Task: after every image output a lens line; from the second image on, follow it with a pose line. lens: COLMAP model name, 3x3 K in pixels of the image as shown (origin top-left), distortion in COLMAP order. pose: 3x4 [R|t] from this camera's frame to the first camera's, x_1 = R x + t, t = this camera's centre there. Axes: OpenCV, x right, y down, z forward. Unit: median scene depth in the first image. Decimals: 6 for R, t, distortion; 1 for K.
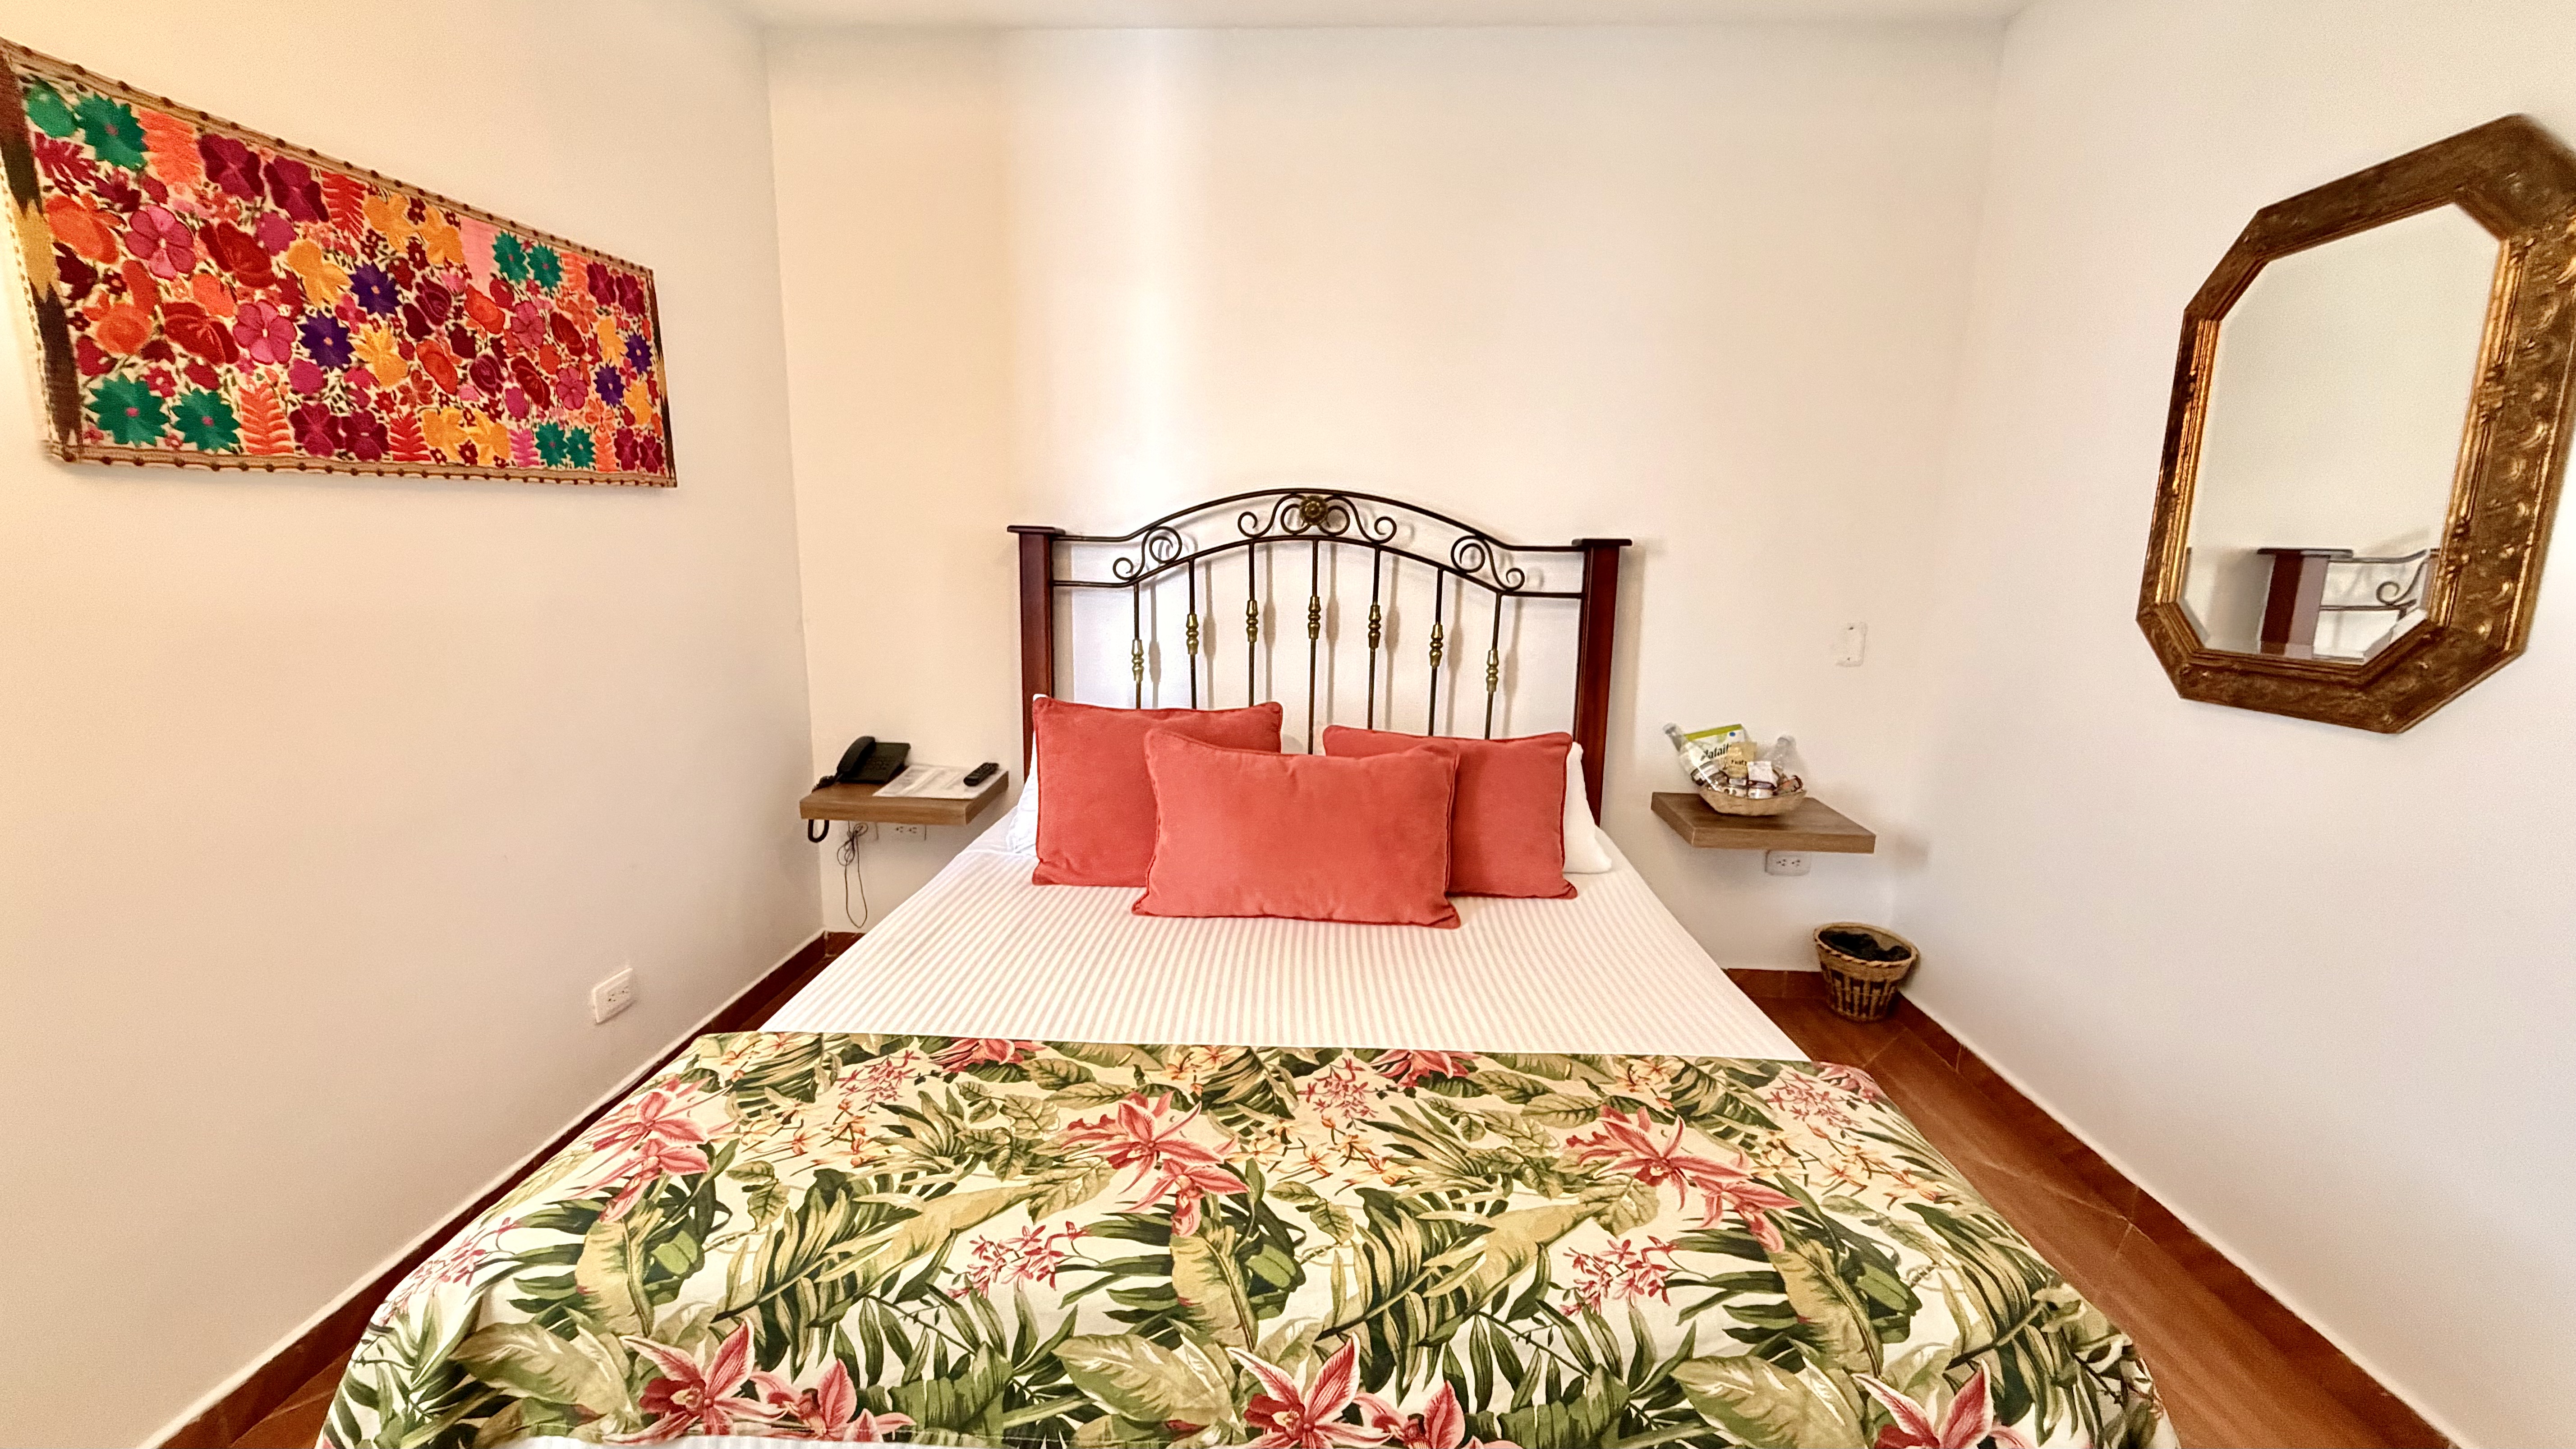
lens RADIAL K [[1024.3, 0, 1280.6], [0, 1024.3, 727.6], [0, 0, 1]] dist [-0.000471, -0.000172]
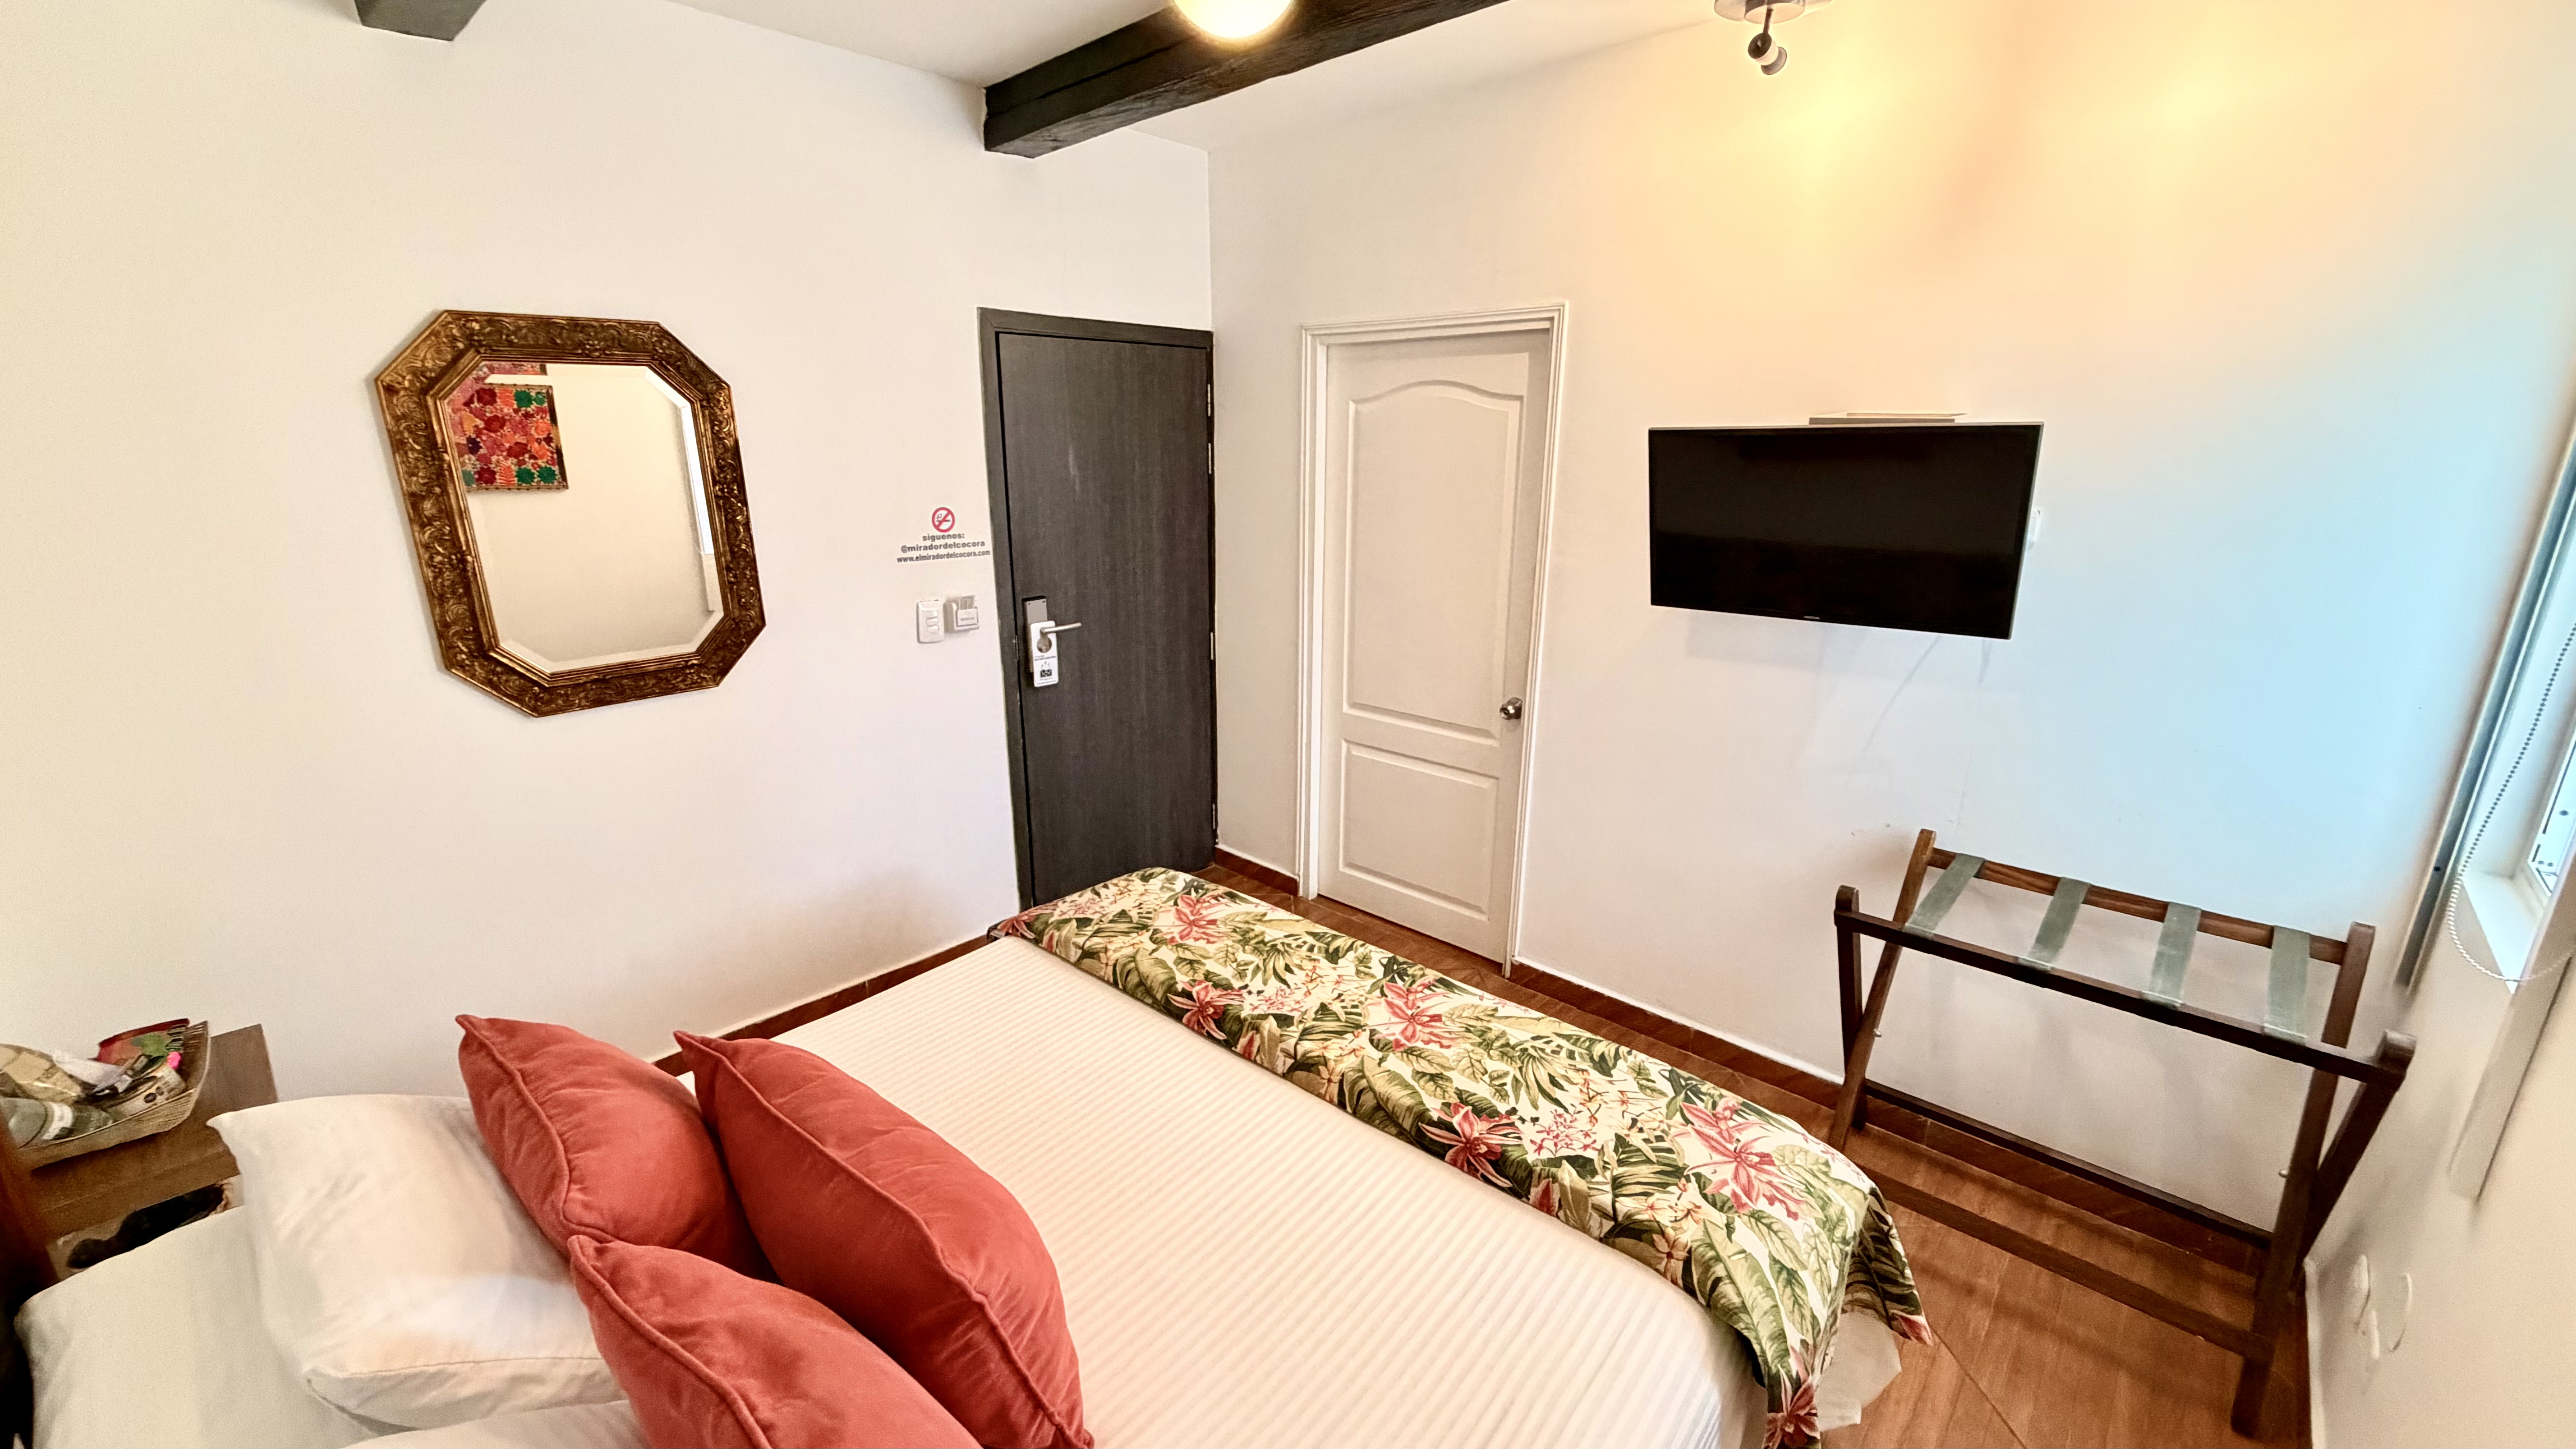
lens RADIAL K [[1024.3, 0, 1280.6], [0, 1024.3, 727.6], [0, 0, 1]] dist [-0.000471, -0.000172]
pose [[-0.770048, -0.196152, 0.607083, -0.716472], [0.097724, 0.904068, 0.416067, -0.585725], [-0.630457, 0.379718, -0.677007, 1.712586]]
